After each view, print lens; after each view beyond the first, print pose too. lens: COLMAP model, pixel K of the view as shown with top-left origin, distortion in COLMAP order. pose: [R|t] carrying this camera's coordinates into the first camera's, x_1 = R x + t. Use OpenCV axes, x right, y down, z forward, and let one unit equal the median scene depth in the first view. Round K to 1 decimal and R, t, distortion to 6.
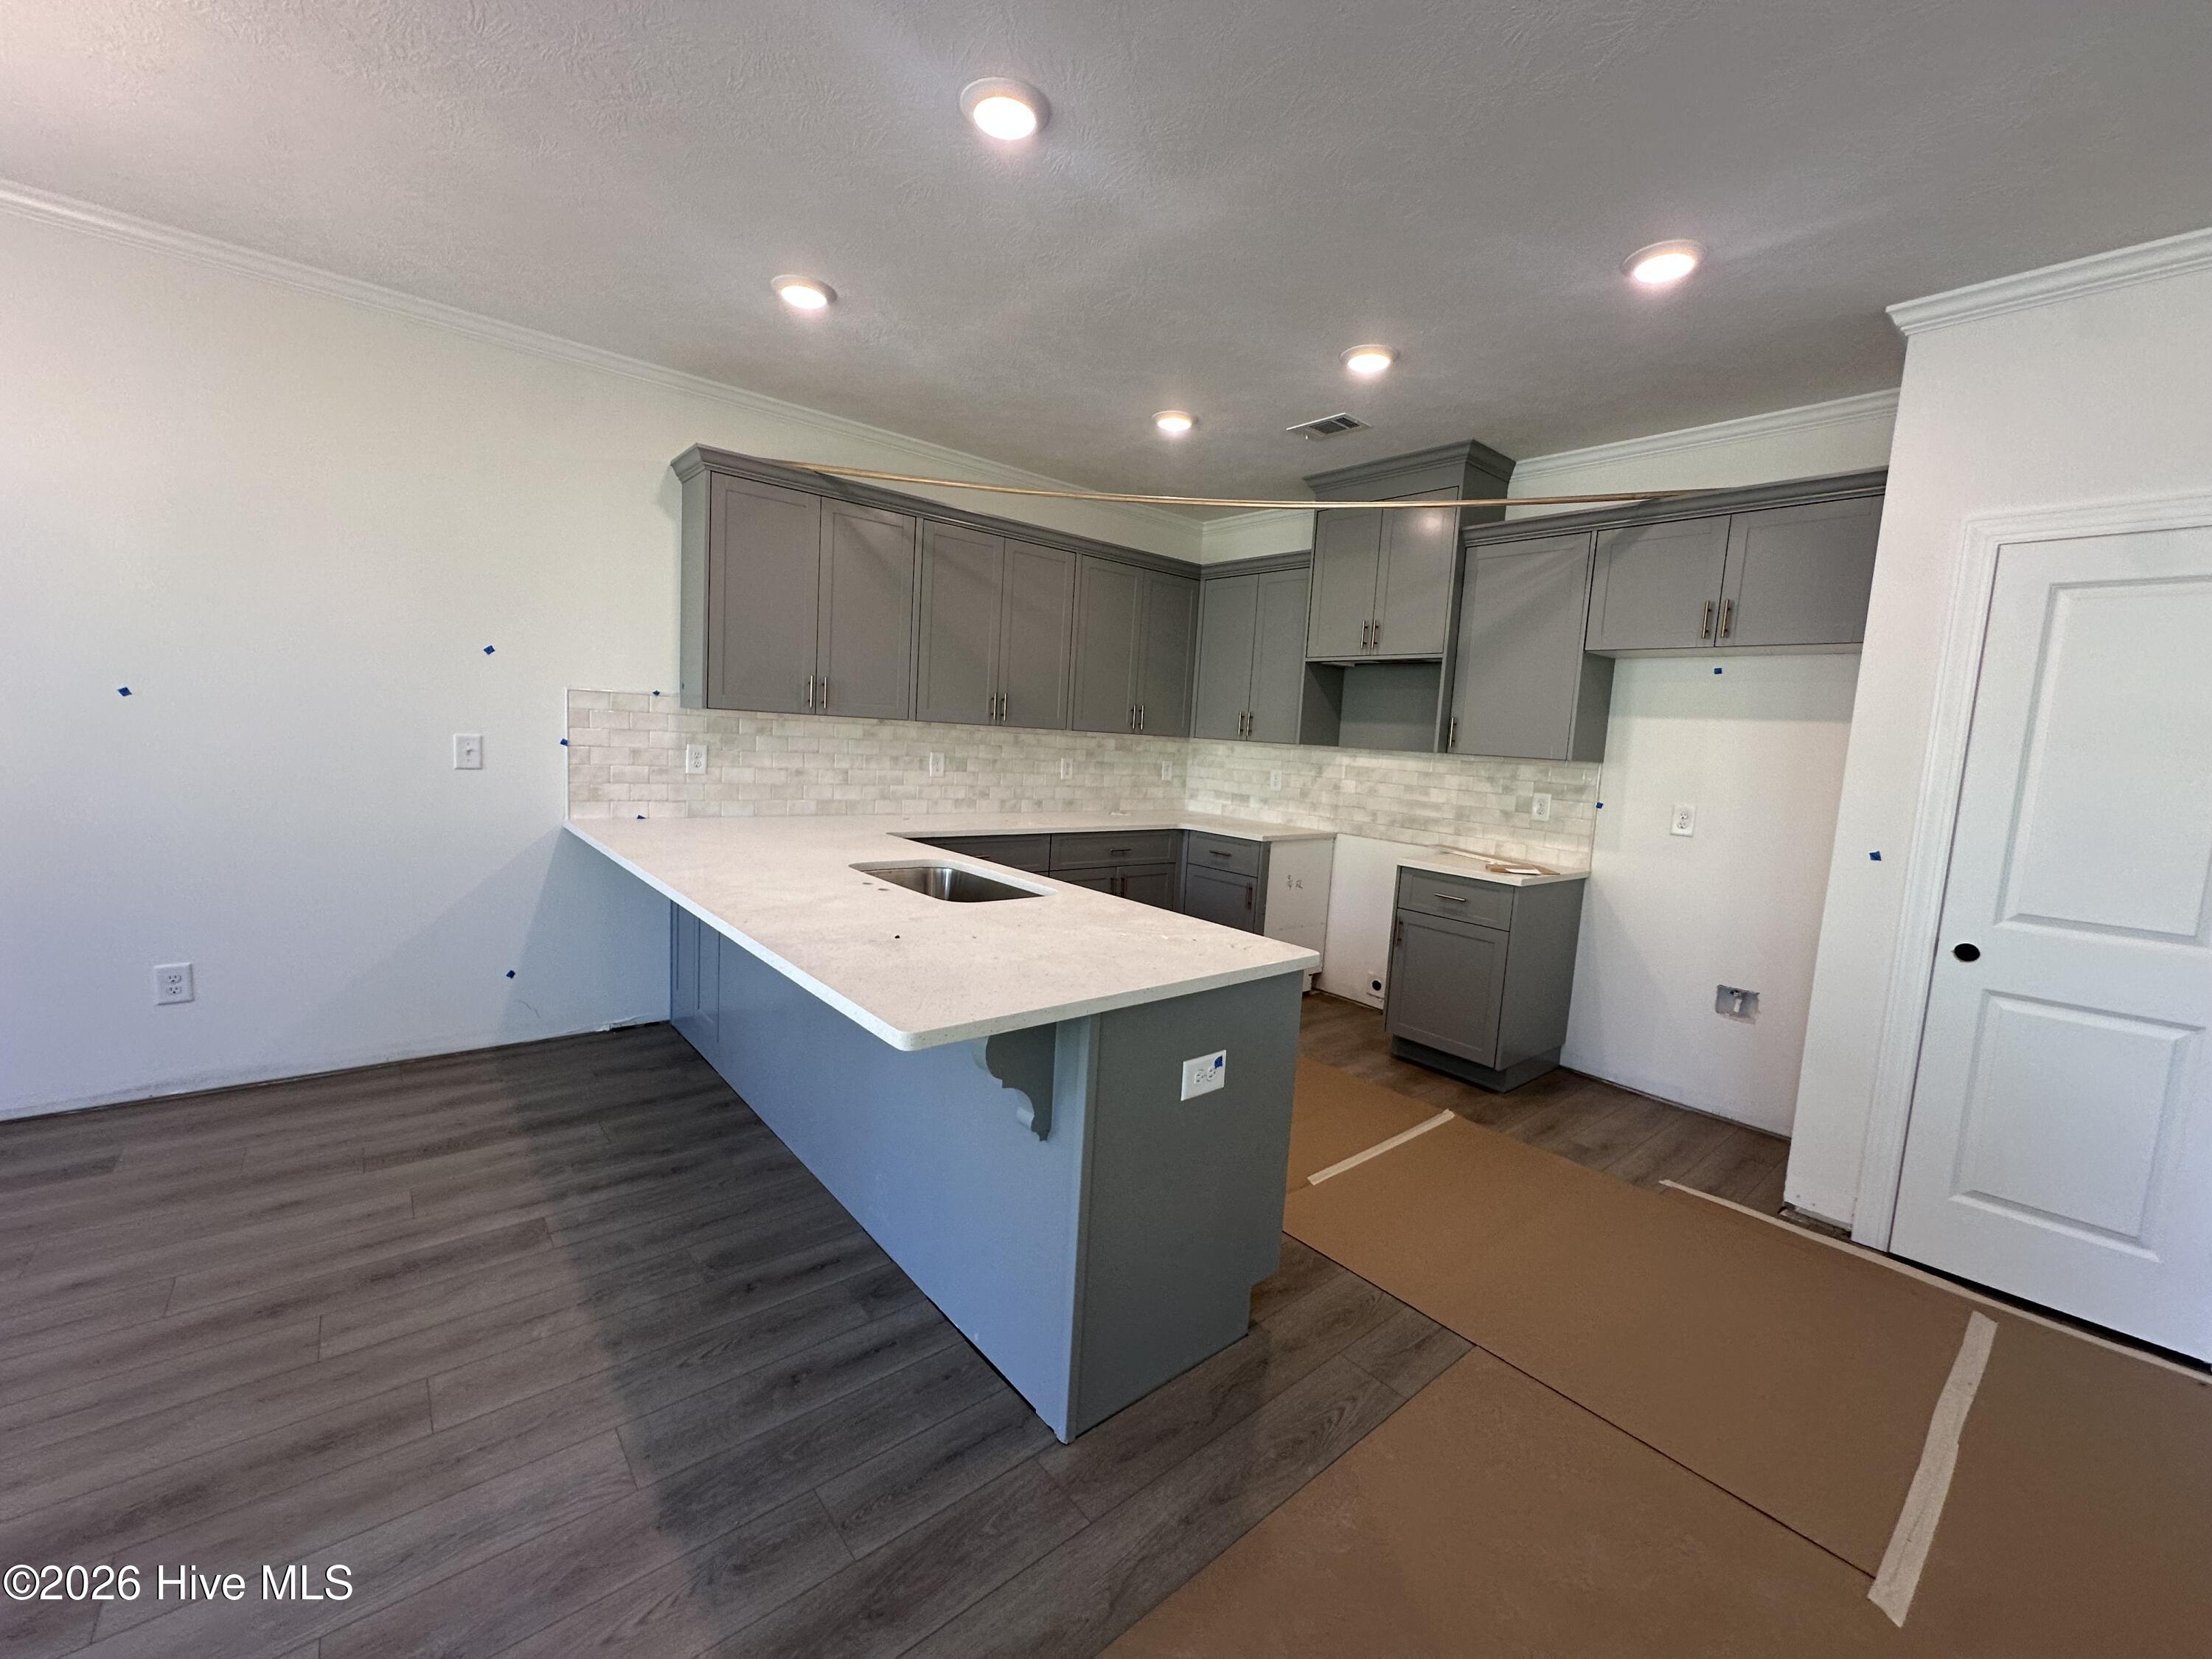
lens RADIAL K [[887.1, 0, 1103.8], [0, 887.1, 826.3], [0, 0, 1]] dist [-0.003362, 0.000345]
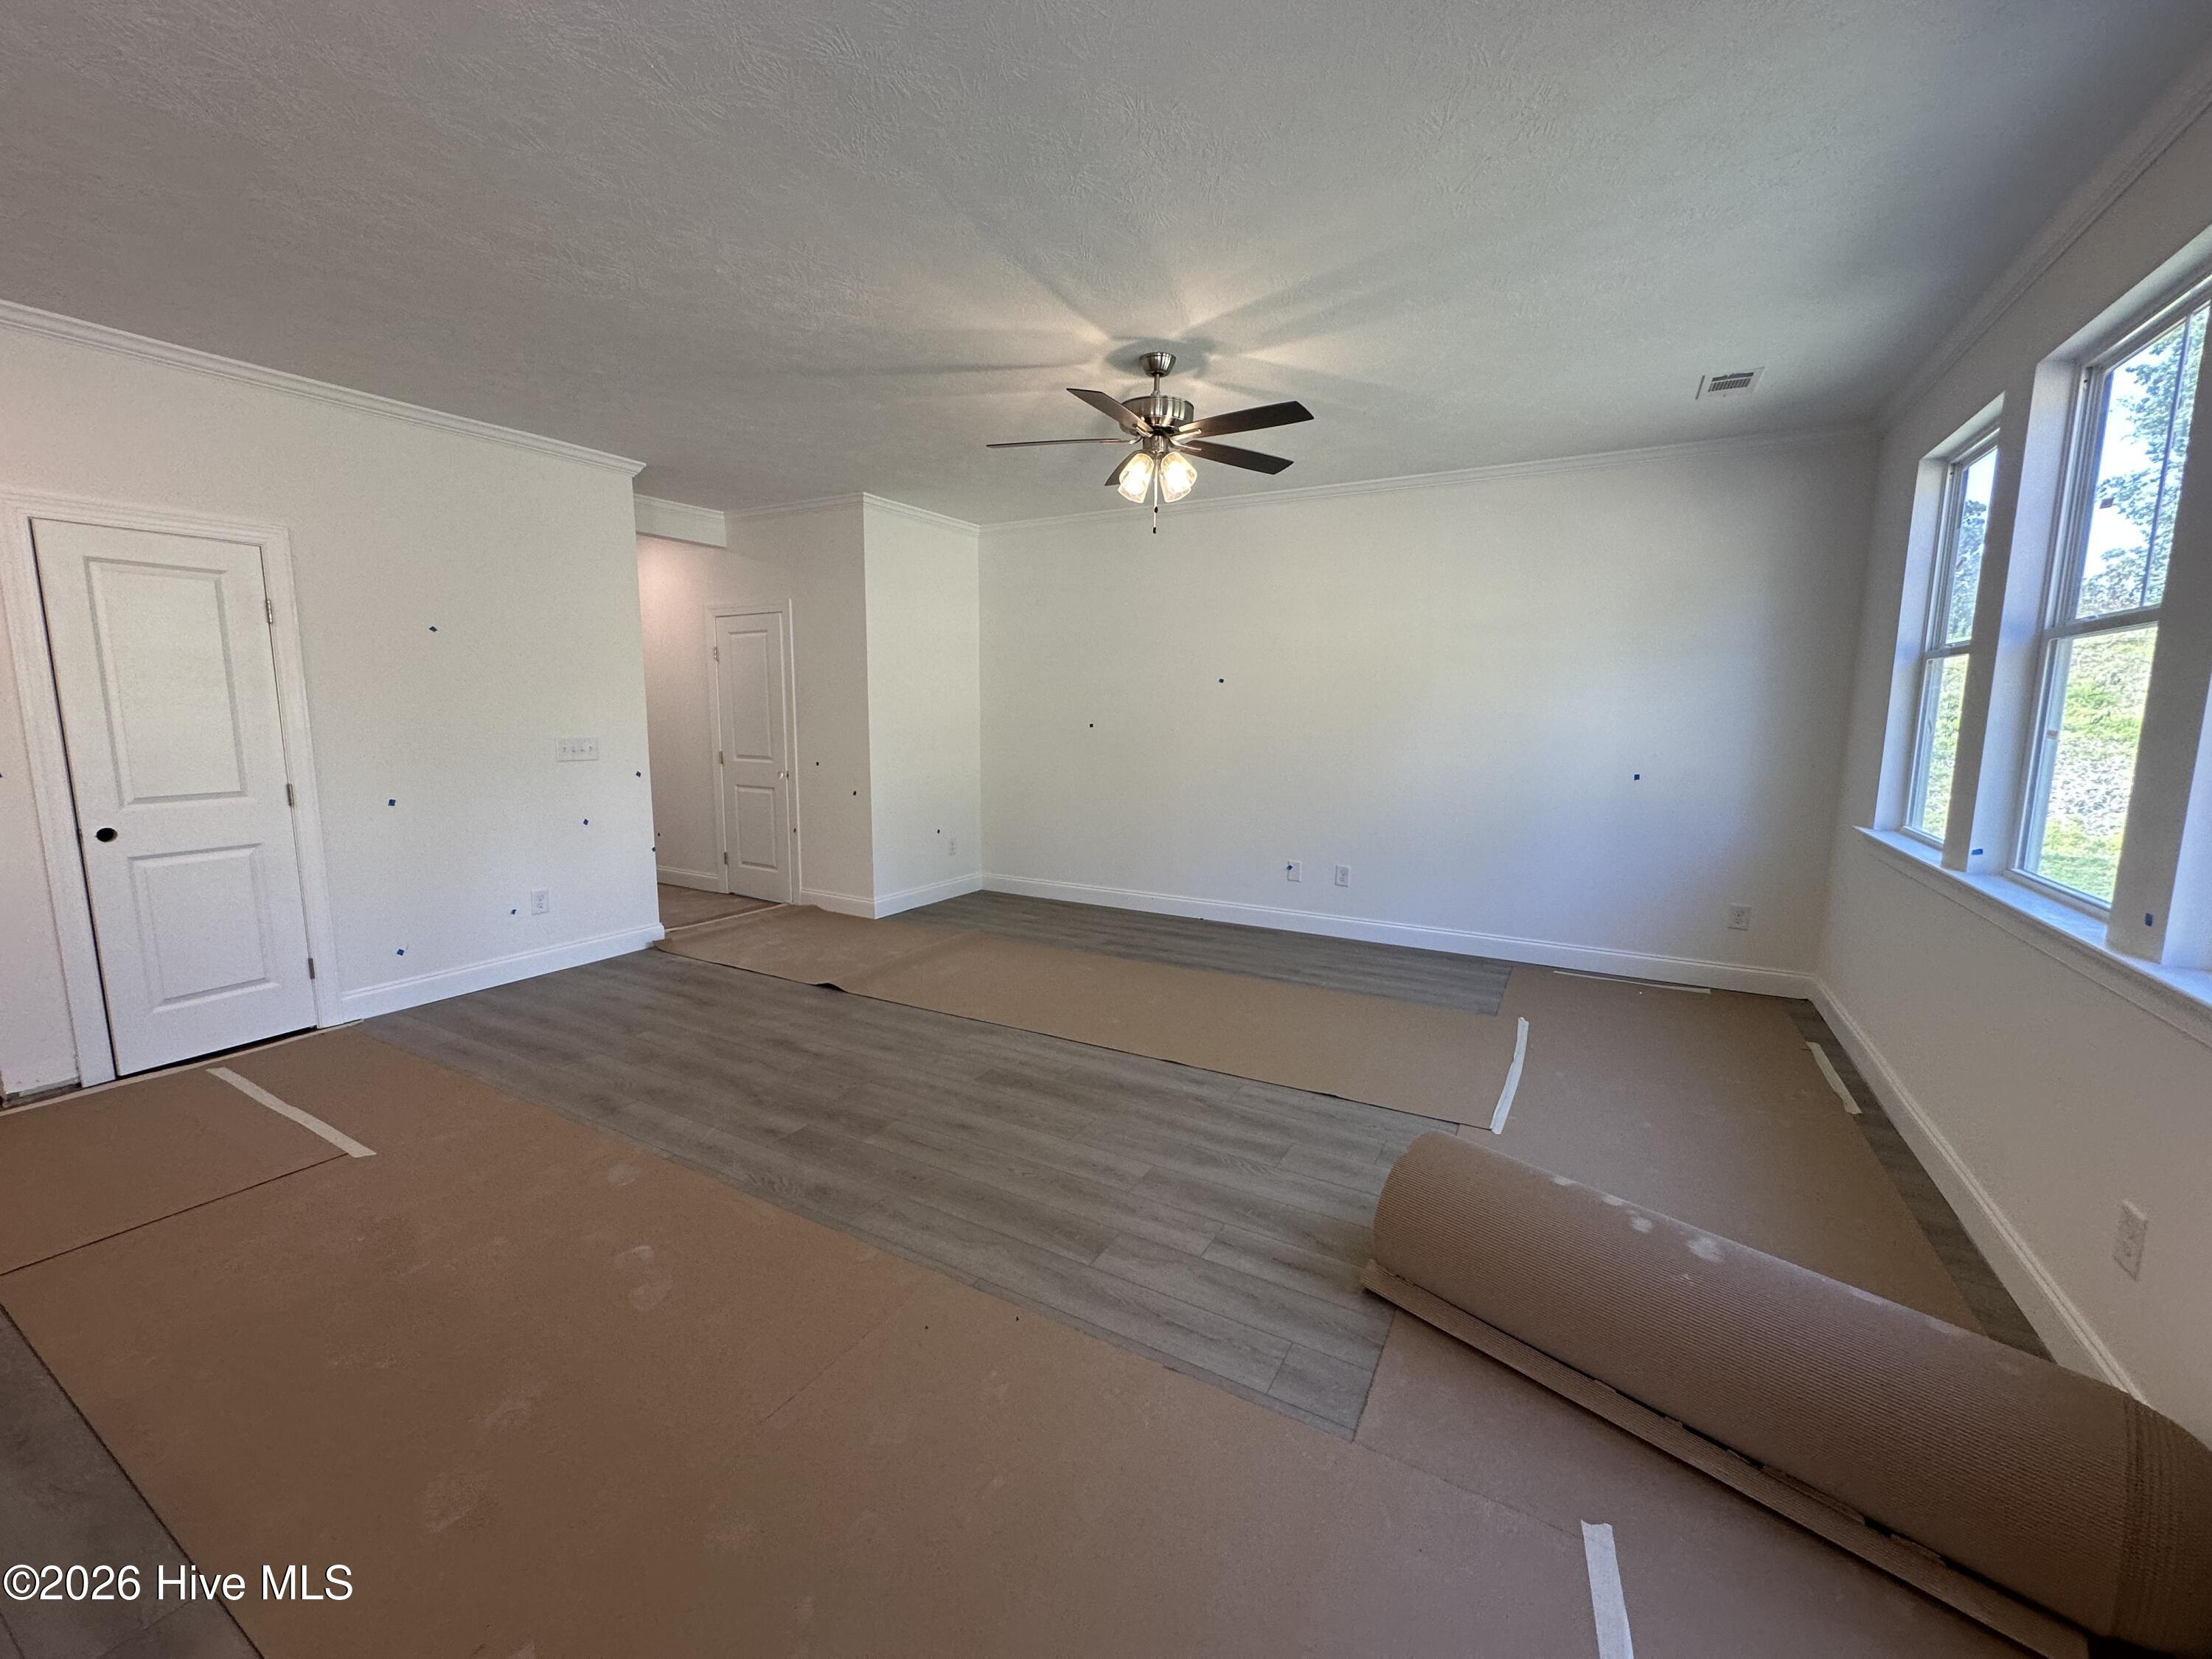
lens RADIAL K [[878.9, 0, 1104.1], [0, 878.9, 826.8], [0, 0, 1]] dist [-0.002430, -0.000128]
pose [[-0.340163, -0.188690, 0.921241, -0.439517], [0.072197, 0.971530, 0.225649, -0.034024], [-0.937591, 0.143268, -0.316855, 0.007210]]
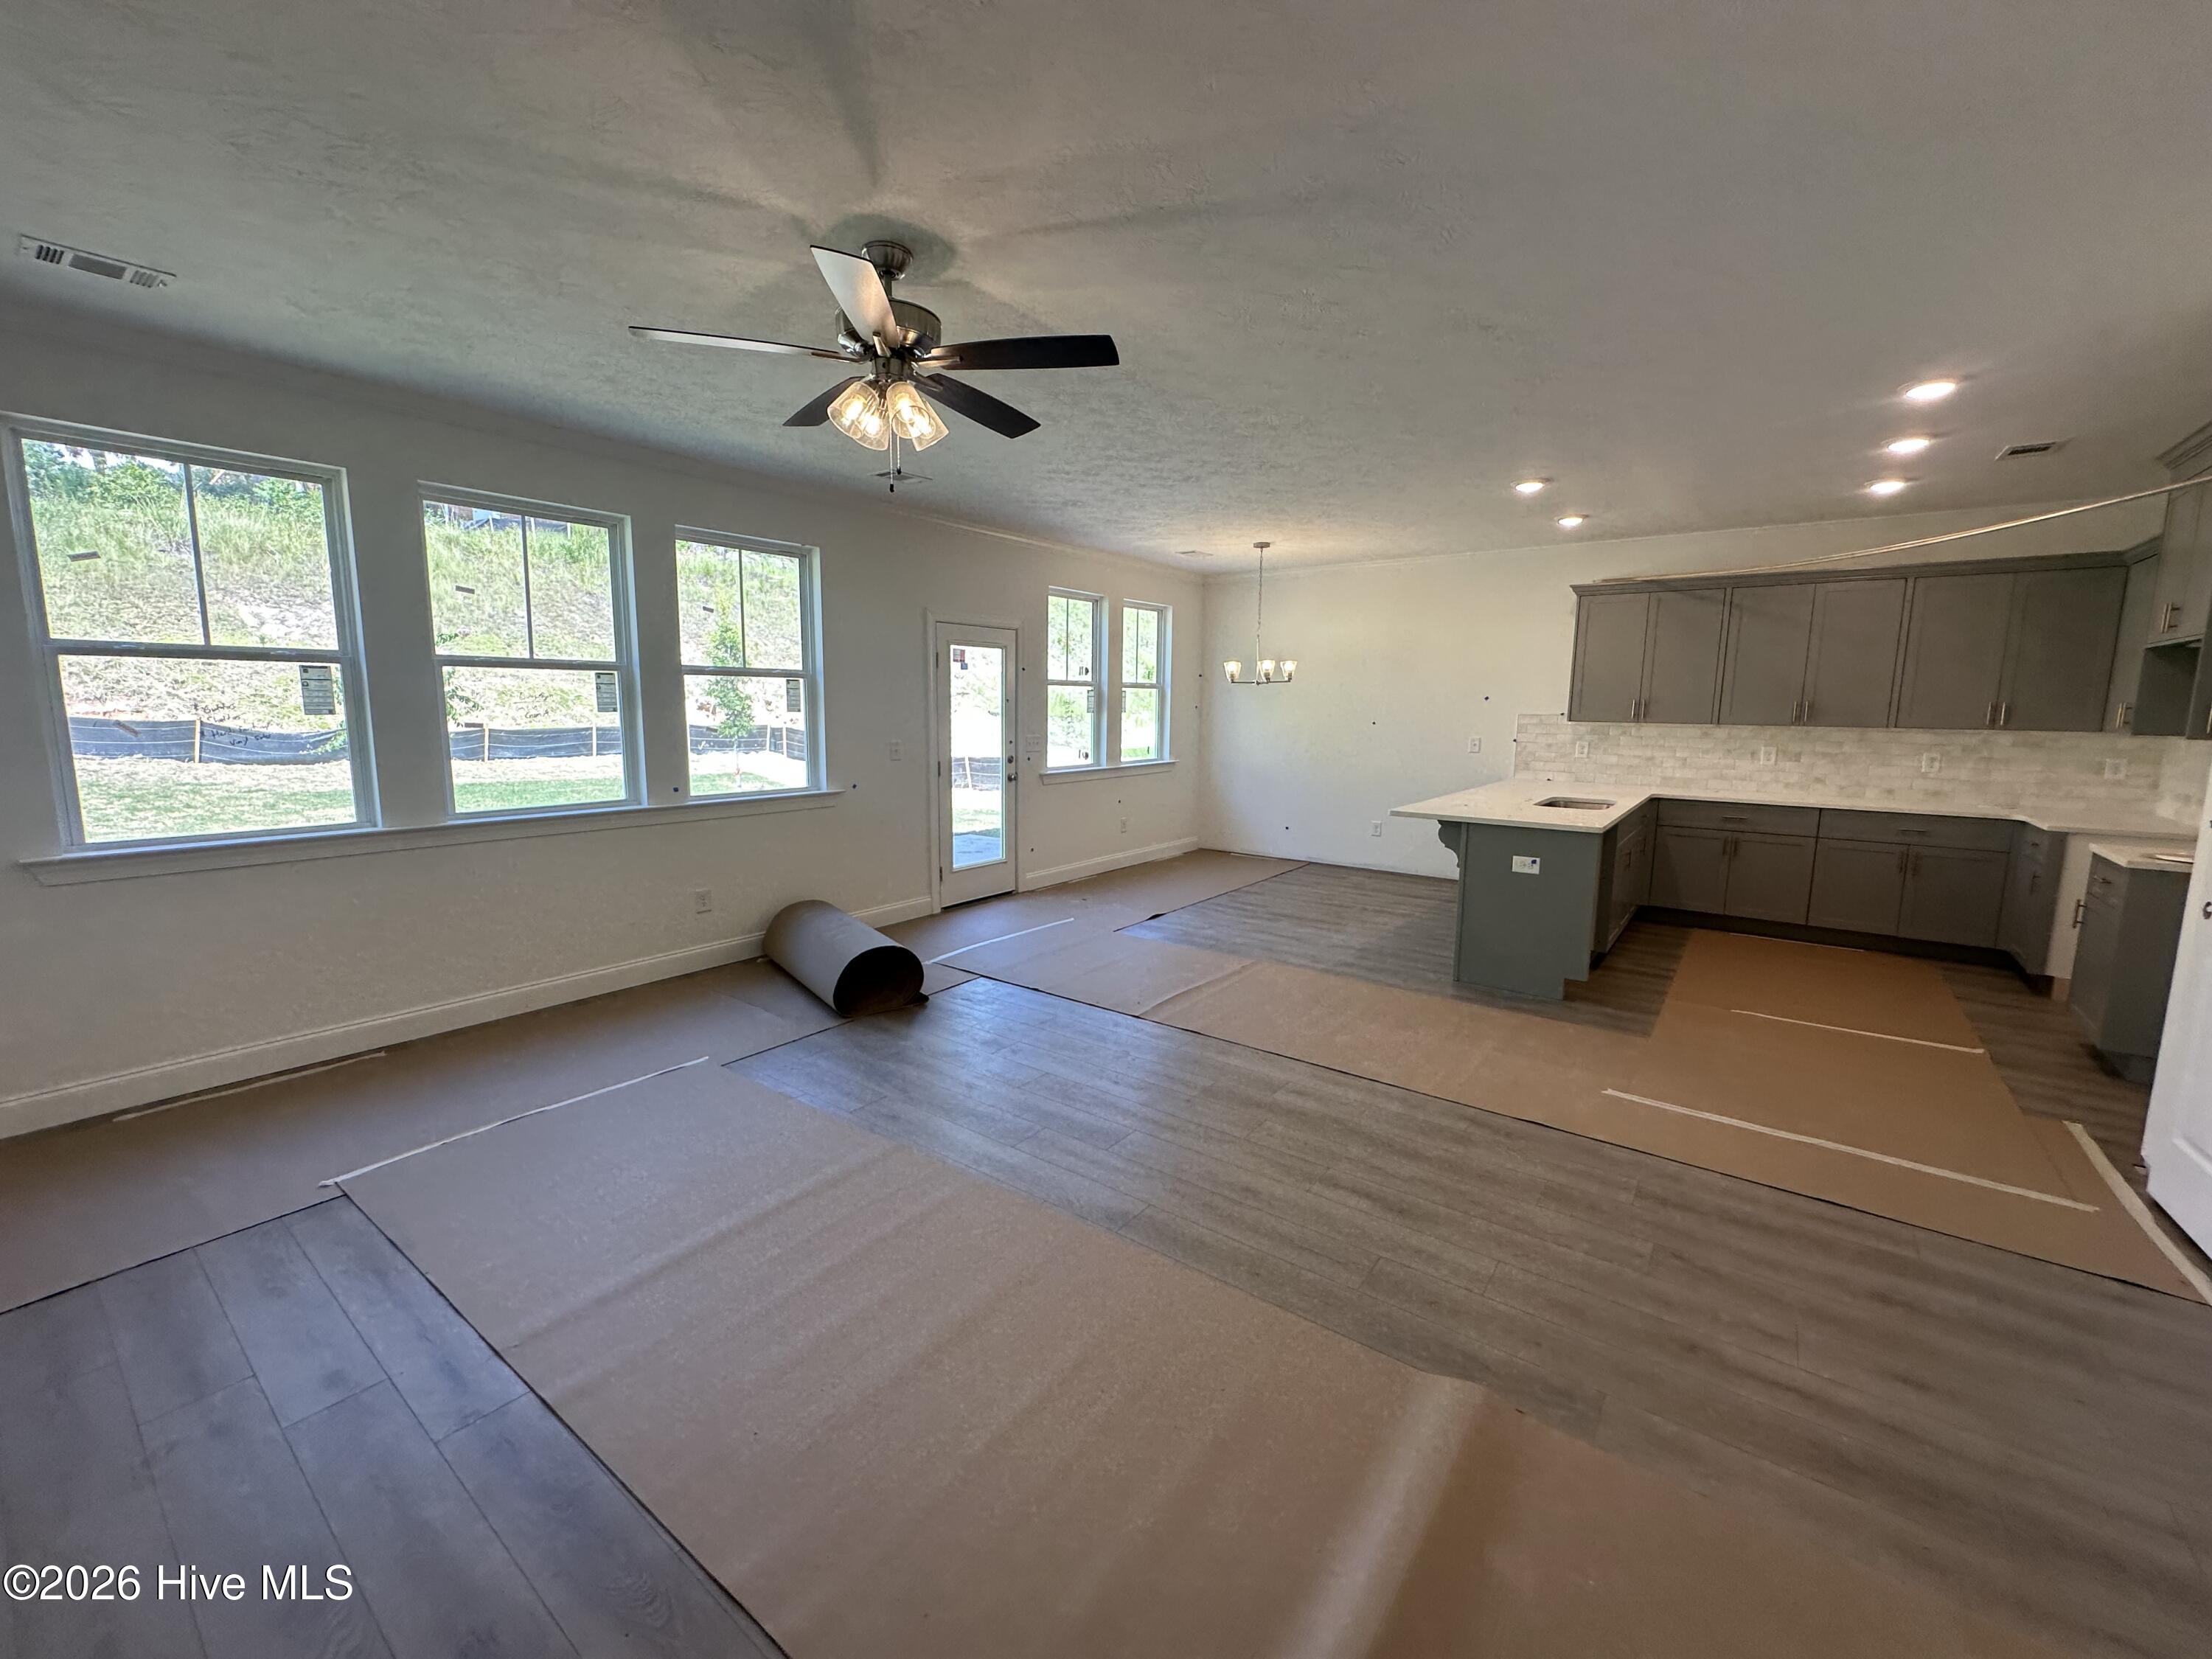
lens RADIAL K [[887.1, 0, 1103.8], [0, 887.1, 826.3], [0, 0, 1]] dist [-0.003362, 0.000345]
pose [[0.222140, 0.079882, -0.971737, 1.010840], [-0.100213, 0.993231, 0.058741, 0.066182], [0.969851, 0.084332, 0.228641, -0.318535]]
